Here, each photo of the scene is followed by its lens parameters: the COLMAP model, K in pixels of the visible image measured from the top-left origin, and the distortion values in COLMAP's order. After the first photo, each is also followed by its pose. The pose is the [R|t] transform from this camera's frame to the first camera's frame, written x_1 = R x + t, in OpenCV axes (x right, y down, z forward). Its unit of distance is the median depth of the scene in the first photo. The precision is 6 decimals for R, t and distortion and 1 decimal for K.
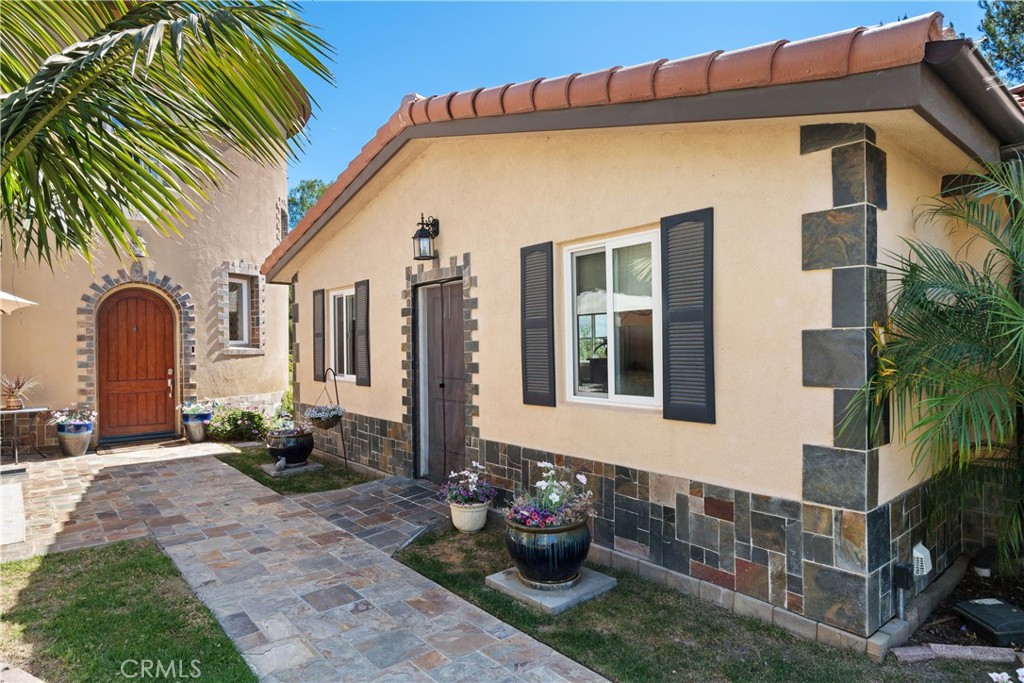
lens RADIAL K [[574.2, 0, 511.6], [0, 574.2, 349.2], [0, 0, 1]] dist [0.000660, 0.000519]
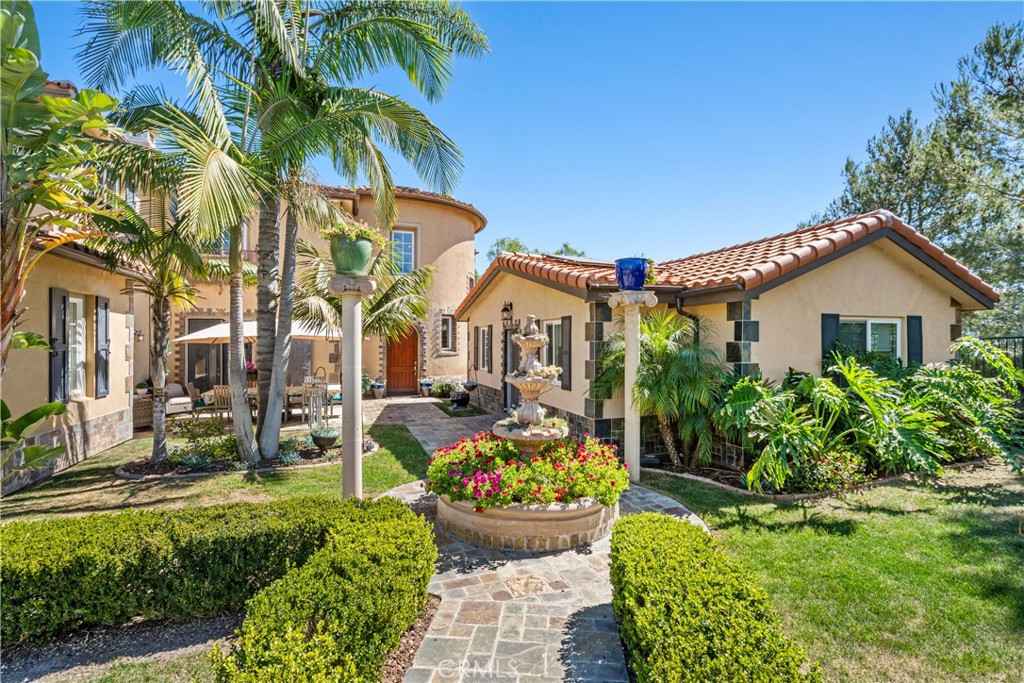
lens RADIAL K [[465.8, 0, 512.8], [0, 465.8, 346.7], [0, 0, 1]] dist [0.000766, 0.000150]
pose [[0.938193, 0.018595, -0.345613, 0.333762], [-0.017080, 0.999827, 0.007428, -0.039344], [0.345691, -0.001066, 0.938348, -0.485272]]
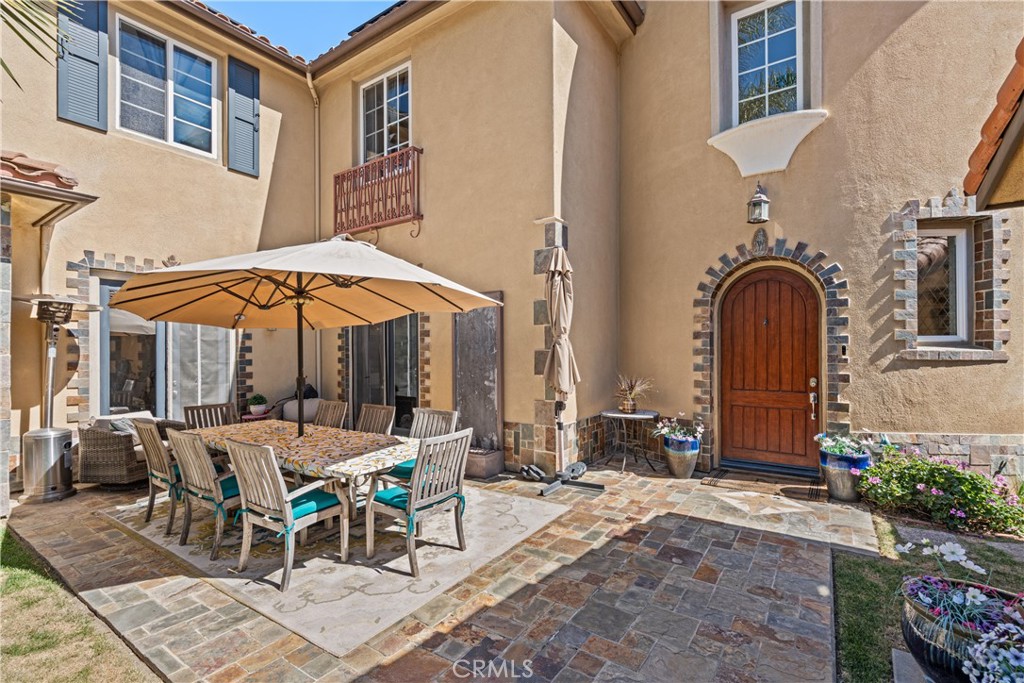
lens RADIAL K [[465.8, 0, 512.8], [0, 465.8, 346.7], [0, 0, 1]] dist [0.000766, 0.000150]
pose [[0.259801, 0.008018, -0.965629, -0.153504], [-0.003845, 0.999966, 0.007268, -0.006281], [0.965655, 0.001824, 0.259823, 0.522335]]
